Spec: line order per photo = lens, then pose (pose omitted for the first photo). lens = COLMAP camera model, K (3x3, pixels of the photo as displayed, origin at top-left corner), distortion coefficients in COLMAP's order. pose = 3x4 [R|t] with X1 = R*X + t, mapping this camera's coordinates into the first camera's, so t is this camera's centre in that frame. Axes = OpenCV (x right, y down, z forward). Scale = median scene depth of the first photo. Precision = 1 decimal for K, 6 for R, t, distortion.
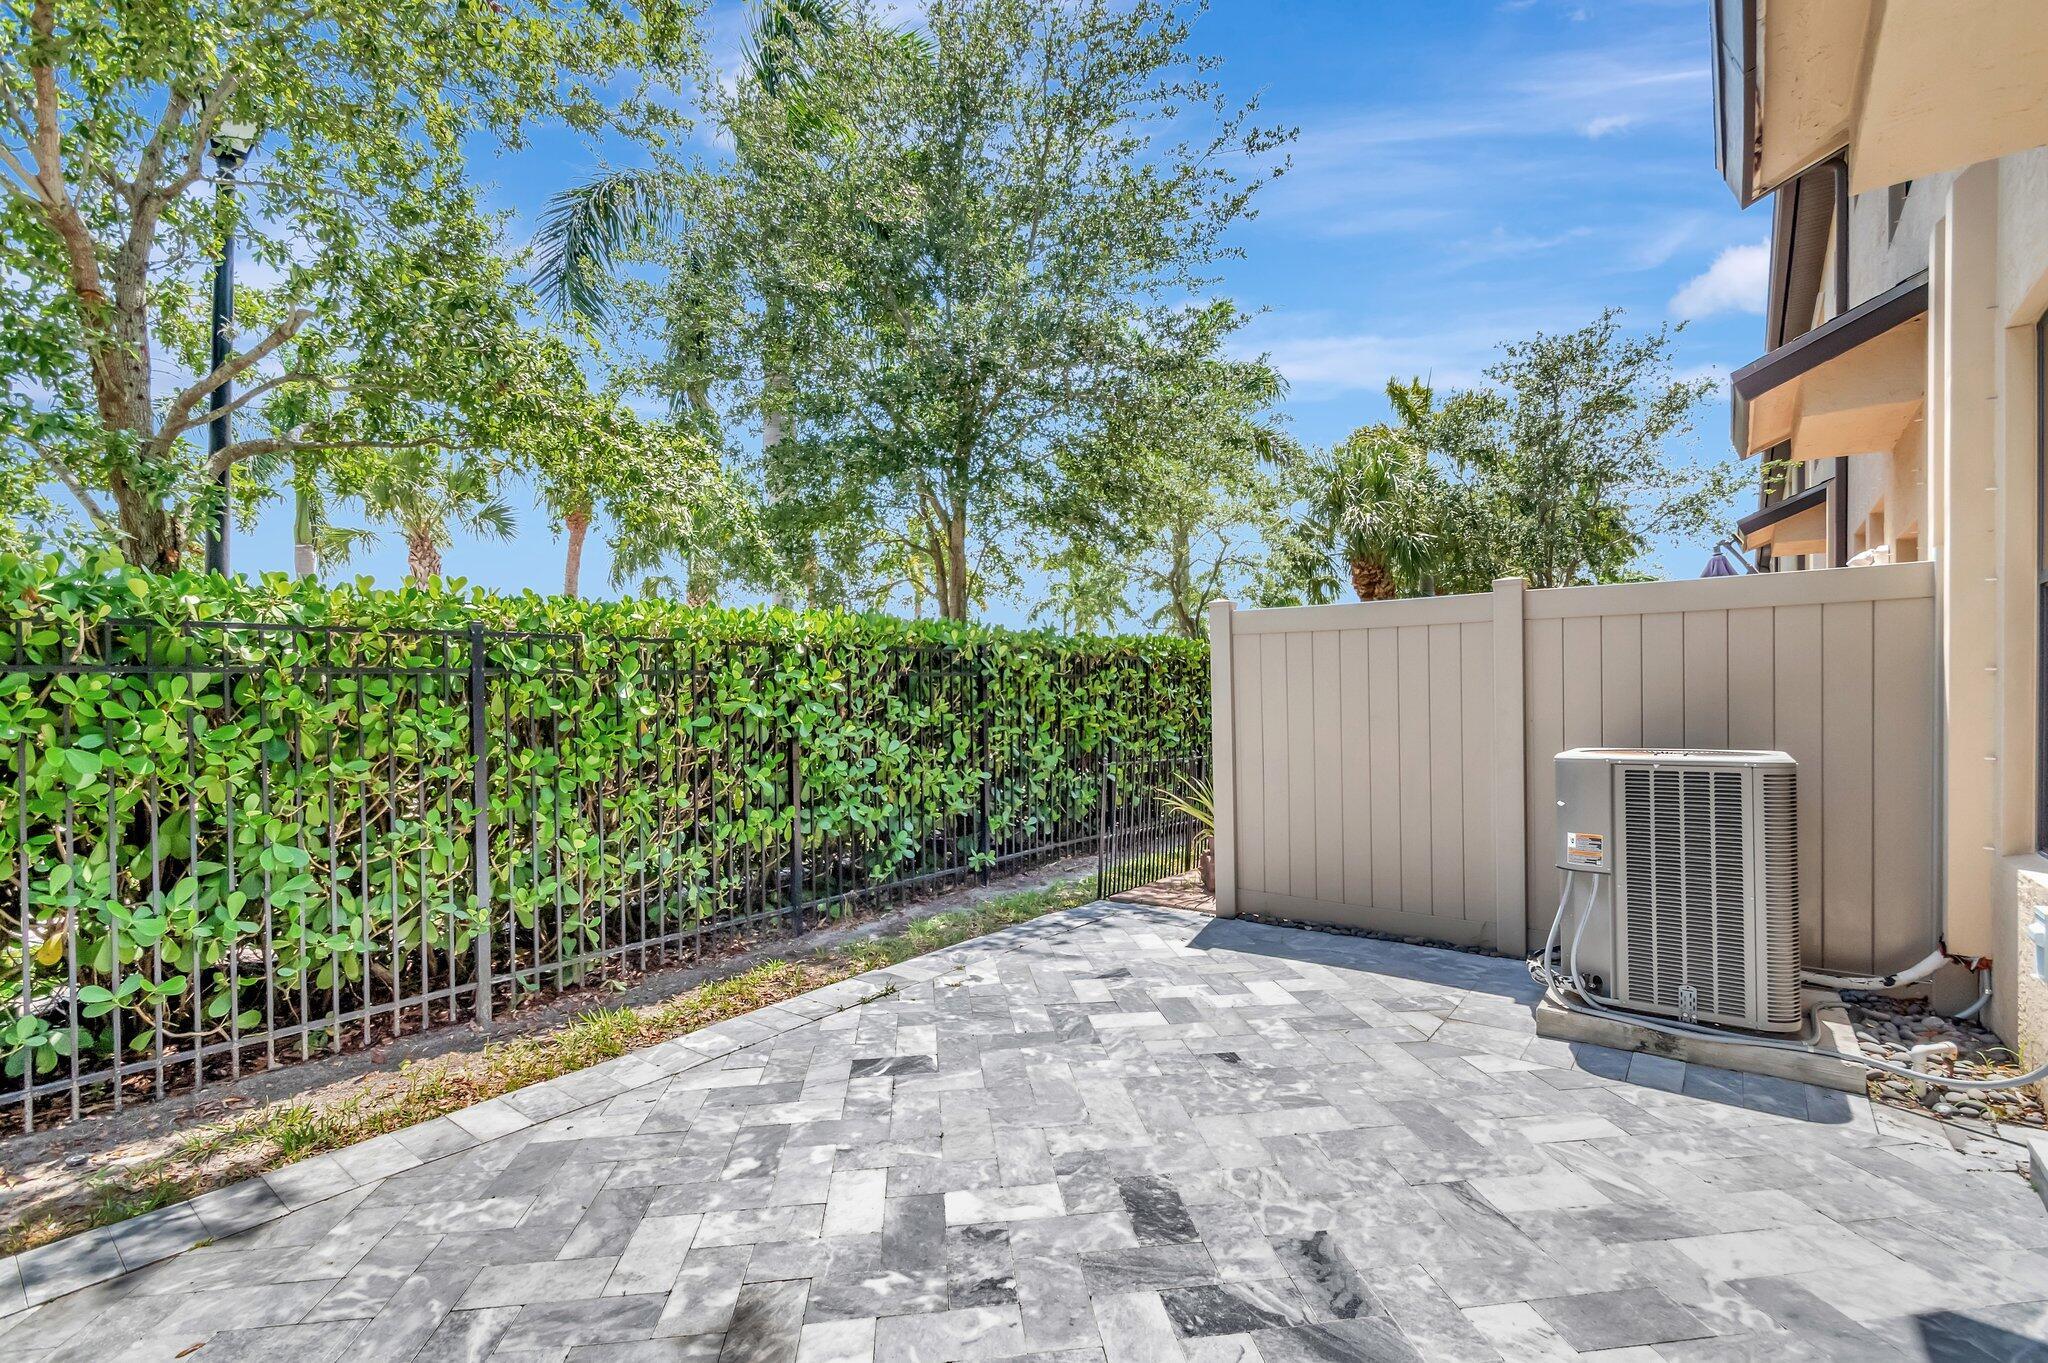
lens RADIAL K [[905.8, 0, 998.9], [0, 905.8, 703.7], [0, 0, 1]] dist [0.004548, -0.004236]
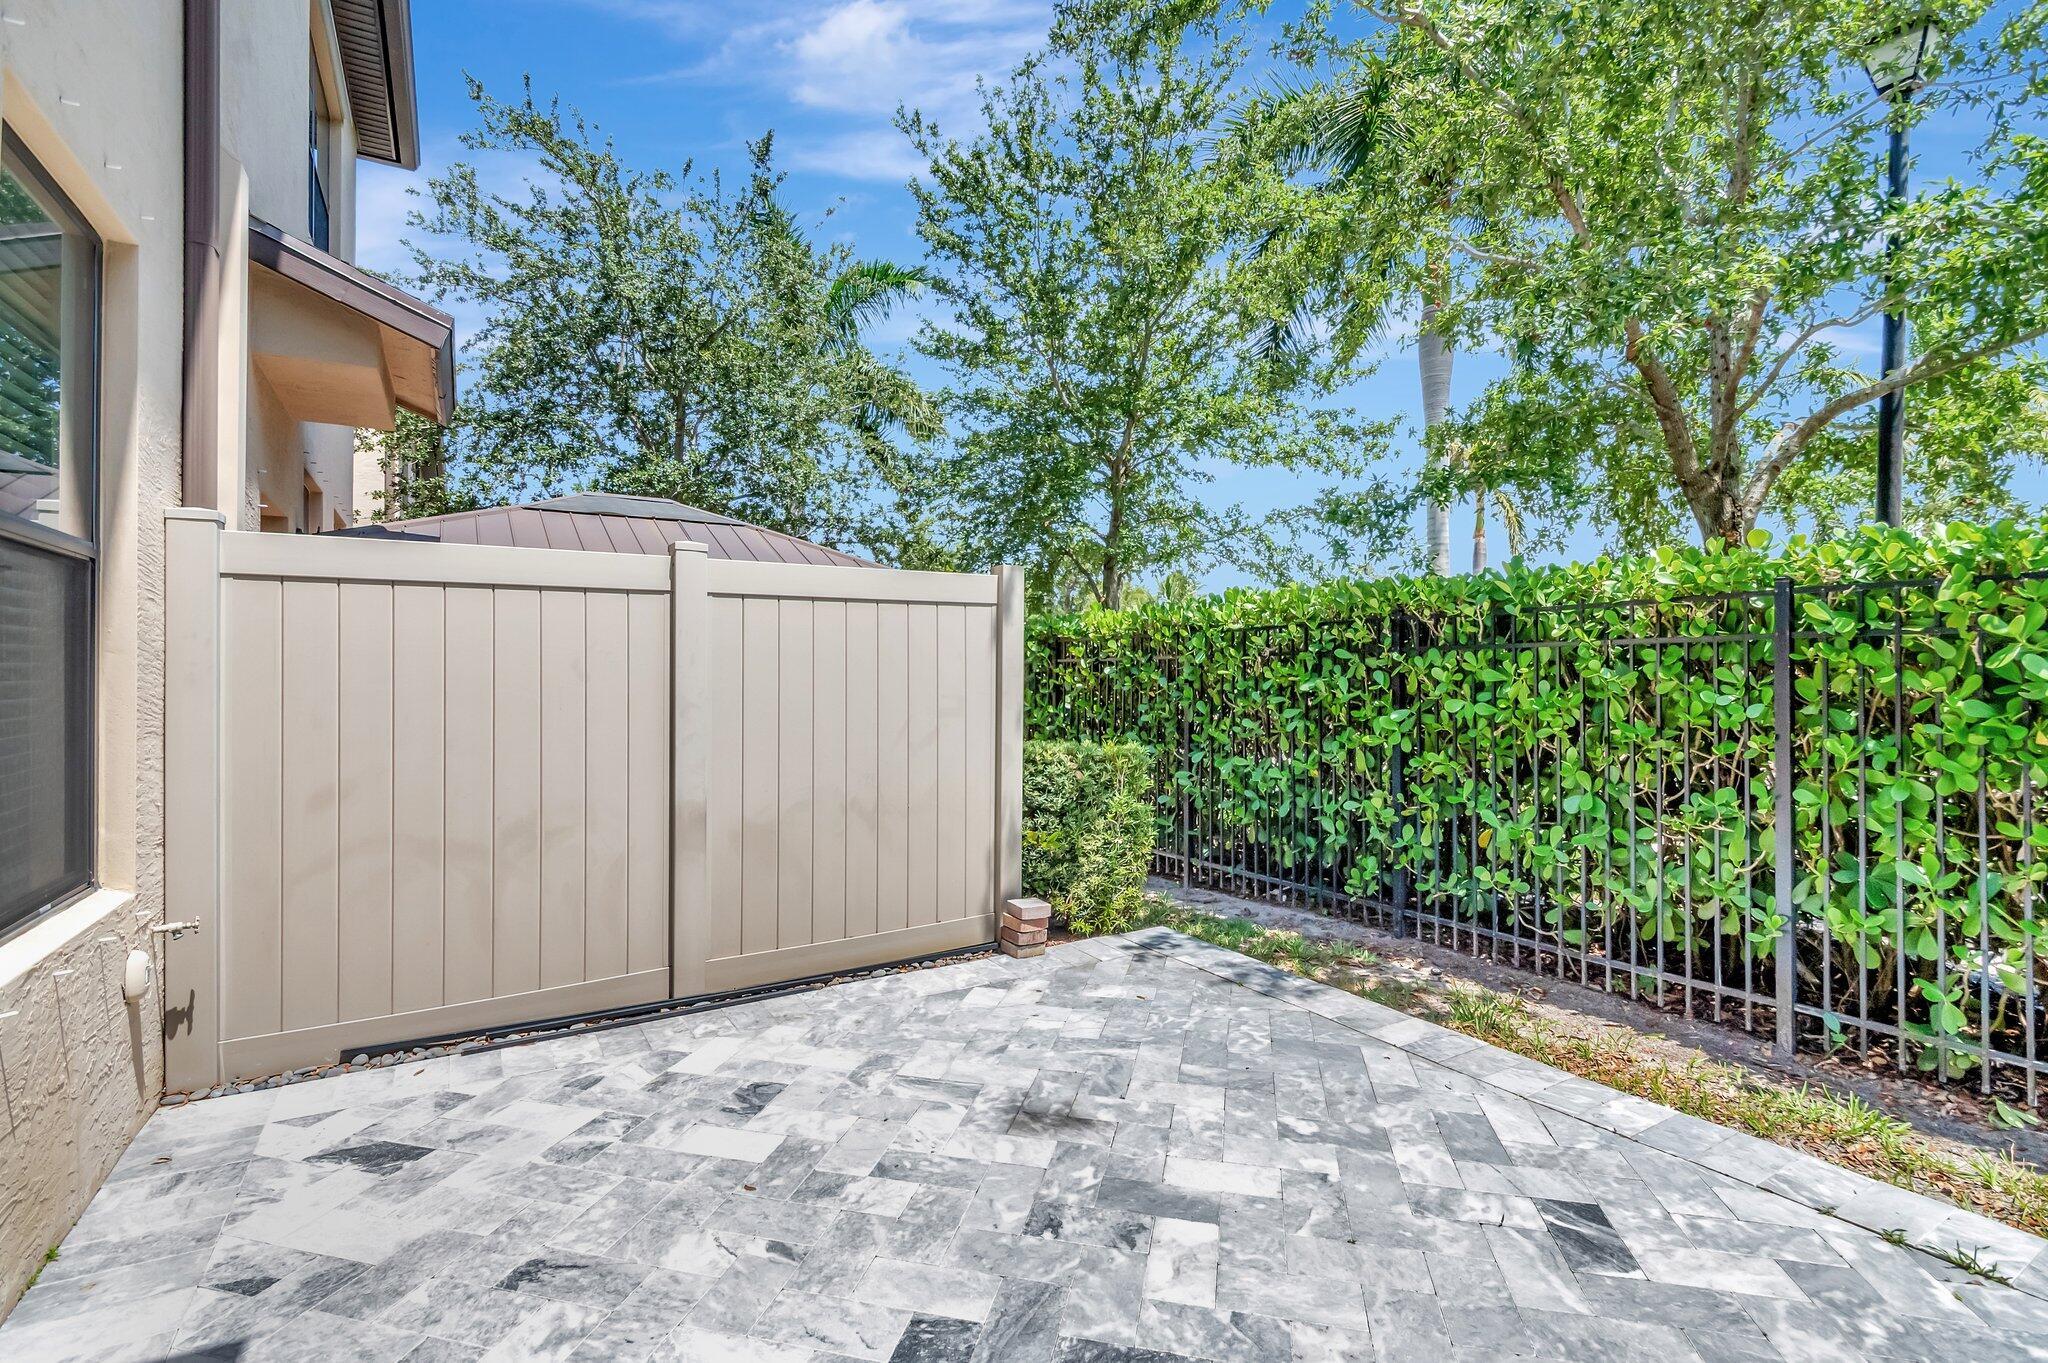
lens RADIAL K [[943.4, 0, 1036.6], [0, 943.4, 667.0], [0, 0, 1]] dist [0.002034, -0.001708]
pose [[-0.342483, 0.006070, -0.939505, 0.739769], [0.002510, 0.999981, 0.005546, -0.019639], [0.939521, -0.000458, -0.342491, 0.964927]]
